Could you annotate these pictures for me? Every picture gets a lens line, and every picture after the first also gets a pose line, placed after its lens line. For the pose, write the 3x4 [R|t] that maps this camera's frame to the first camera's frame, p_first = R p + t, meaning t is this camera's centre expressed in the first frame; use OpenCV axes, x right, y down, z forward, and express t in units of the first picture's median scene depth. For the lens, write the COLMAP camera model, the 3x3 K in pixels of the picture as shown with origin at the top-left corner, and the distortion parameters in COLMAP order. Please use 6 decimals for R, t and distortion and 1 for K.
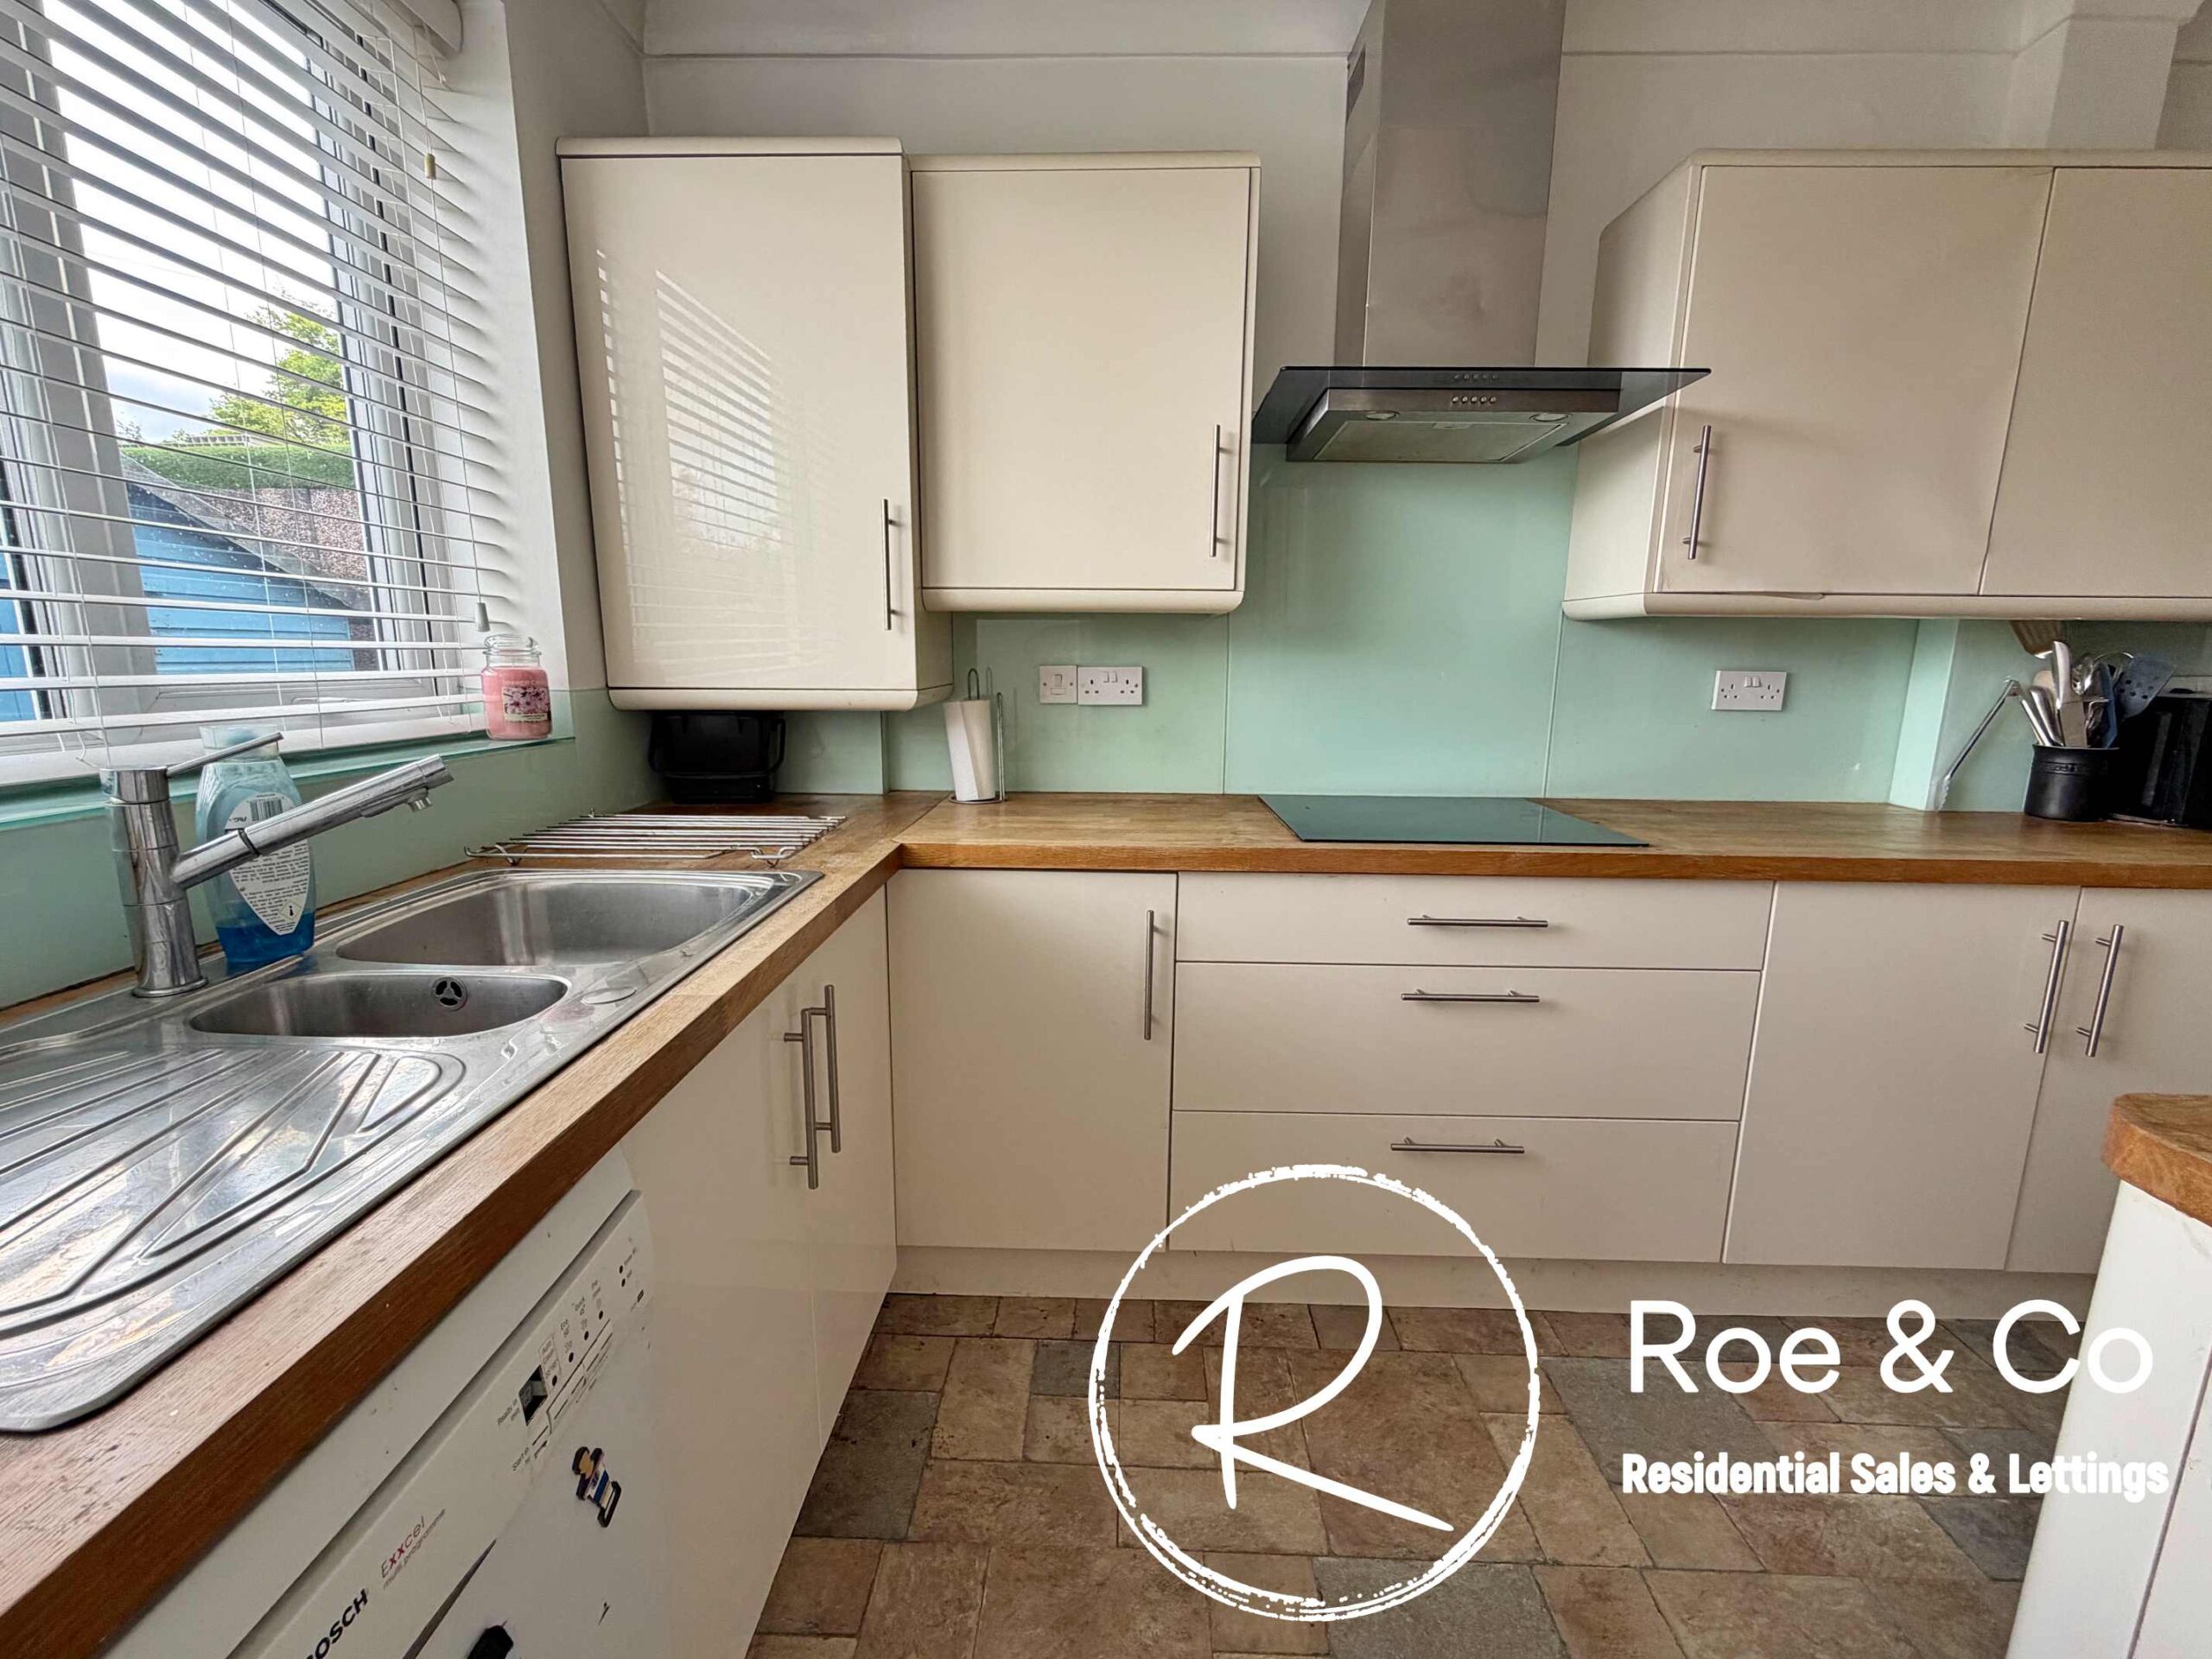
lens RADIAL K [[902.8, 0, 1106.0], [0, 902.8, 829.5], [0, 0, 1]] dist [-0.029526, -0.000070]
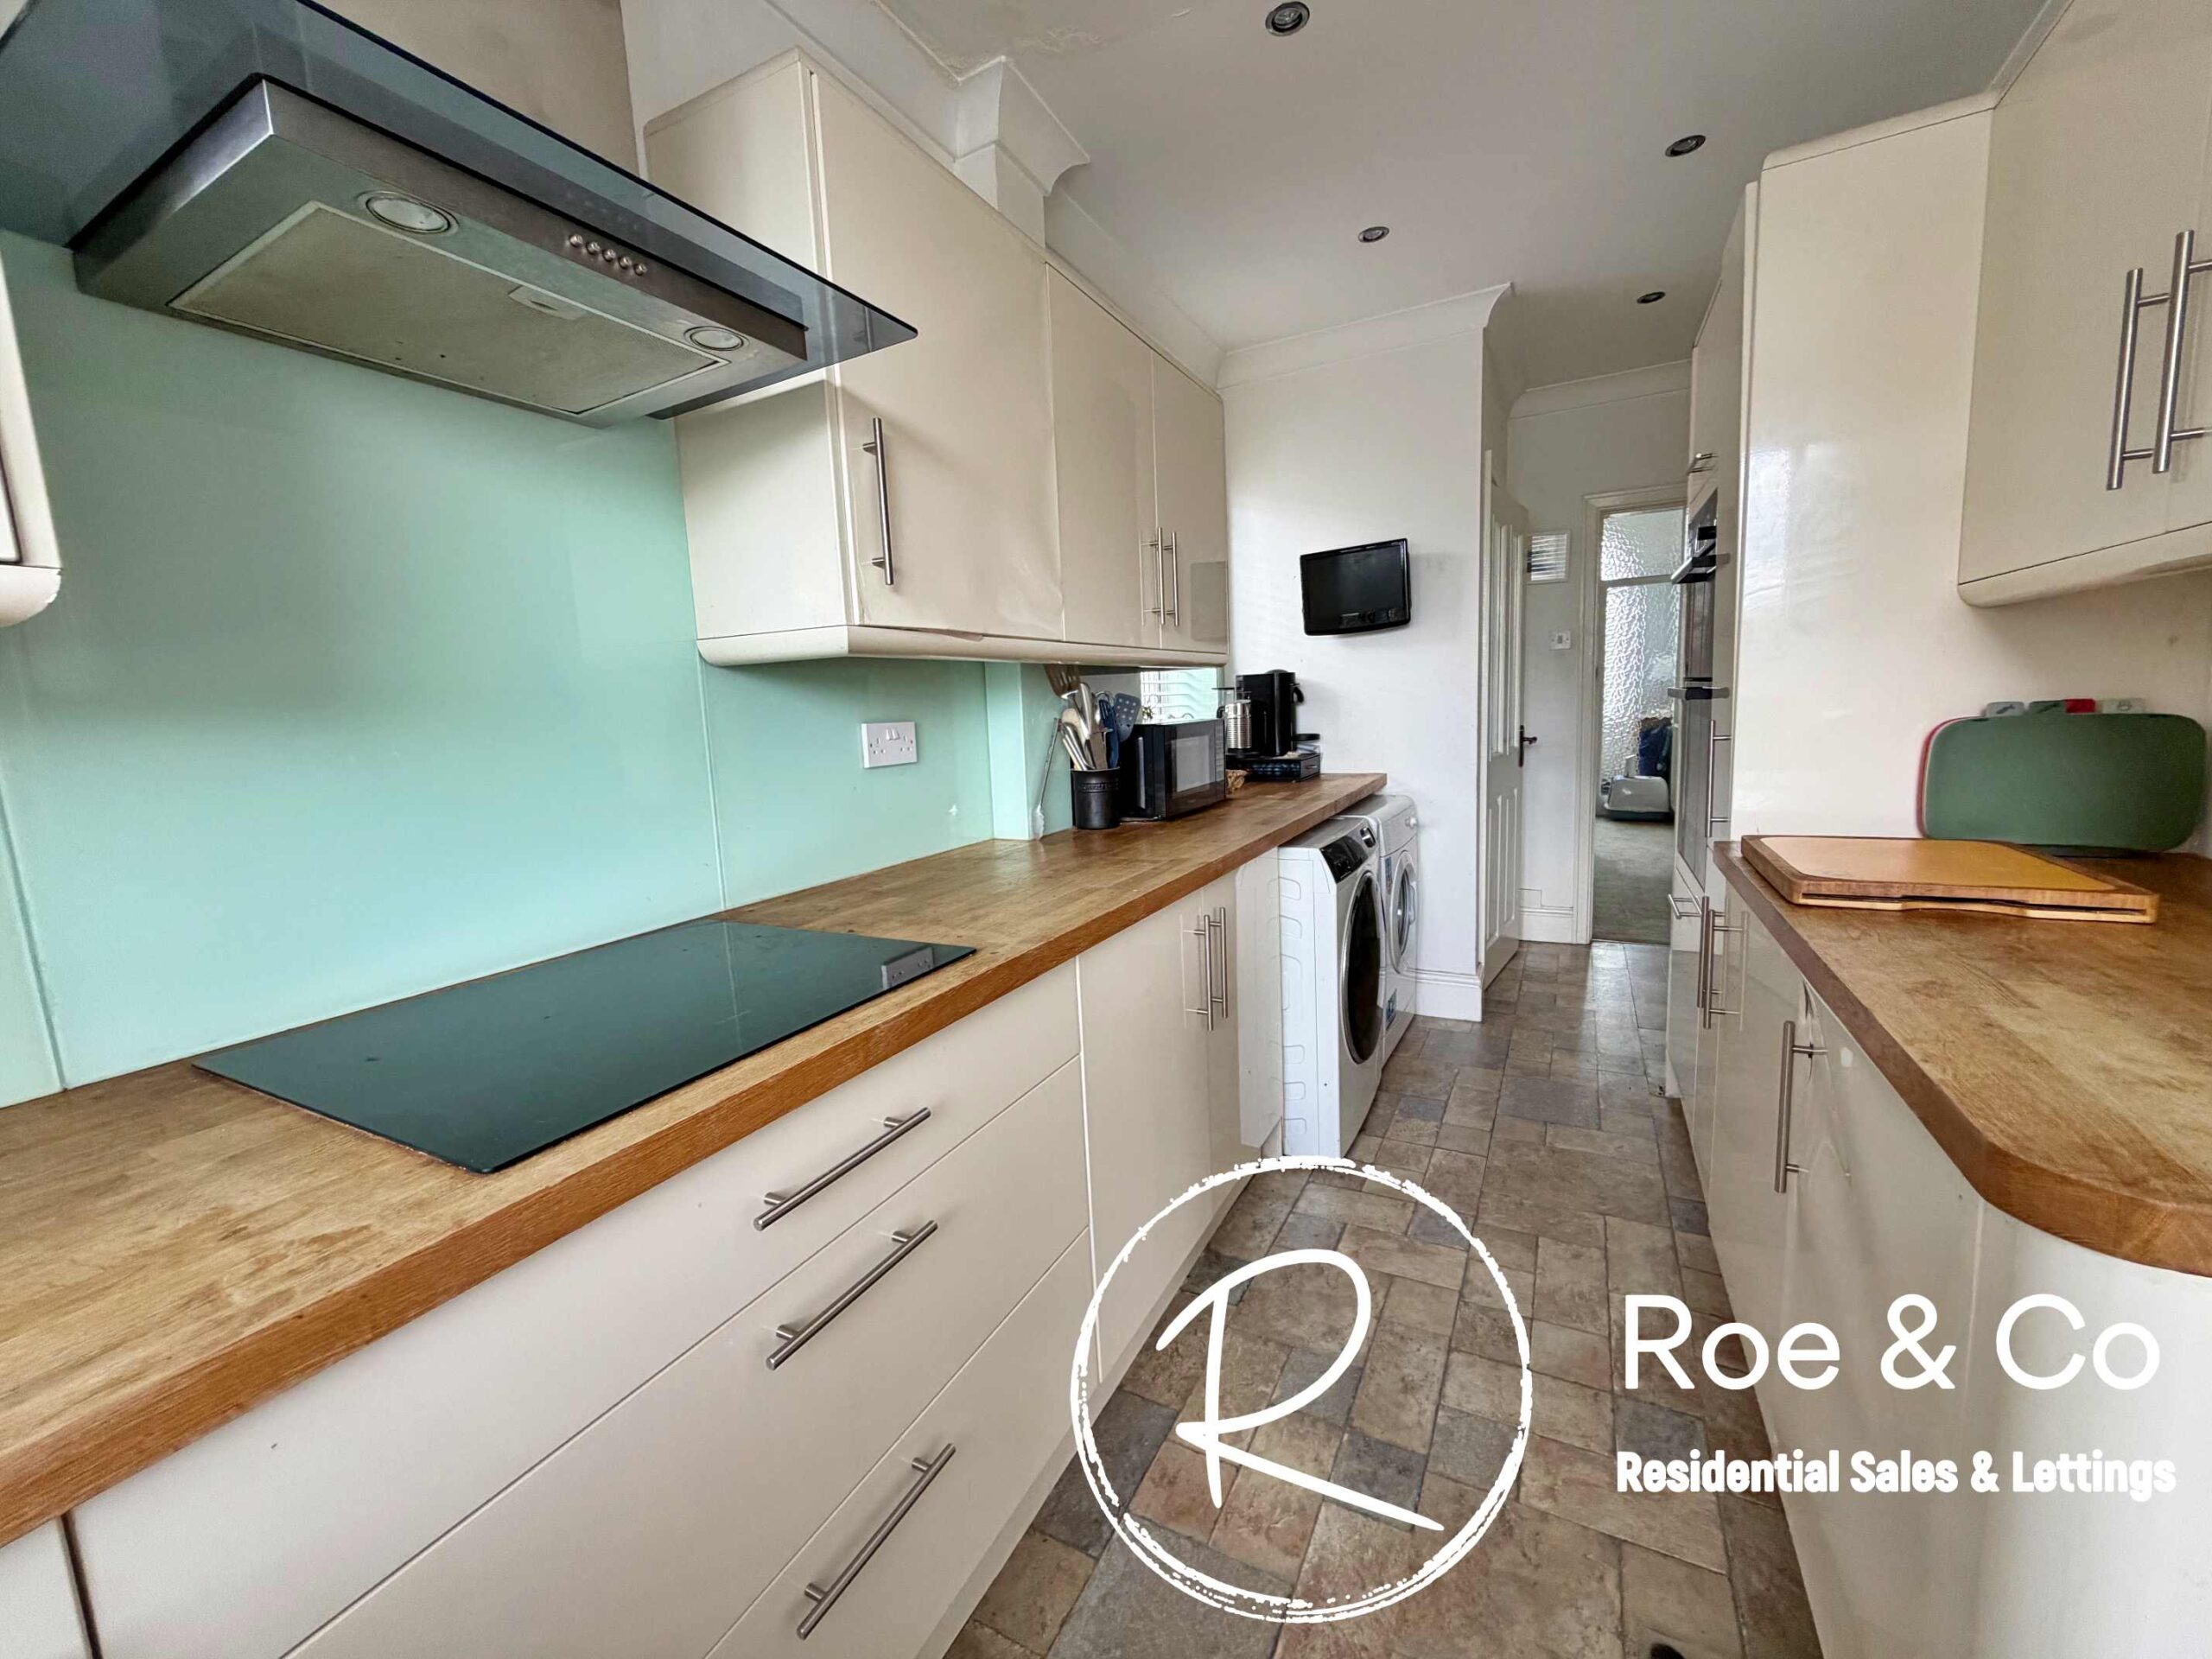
lens RADIAL K [[886.5, 0, 1106.0], [0, 886.5, 829.5], [0, 0, 1]] dist [0.000885, -0.000008]
pose [[0.449444, -0.148956, 0.880802, 0.010203], [0.218175, 0.974444, 0.053465, -0.078001], [-0.866256, 0.168140, 0.470457, 0.428931]]
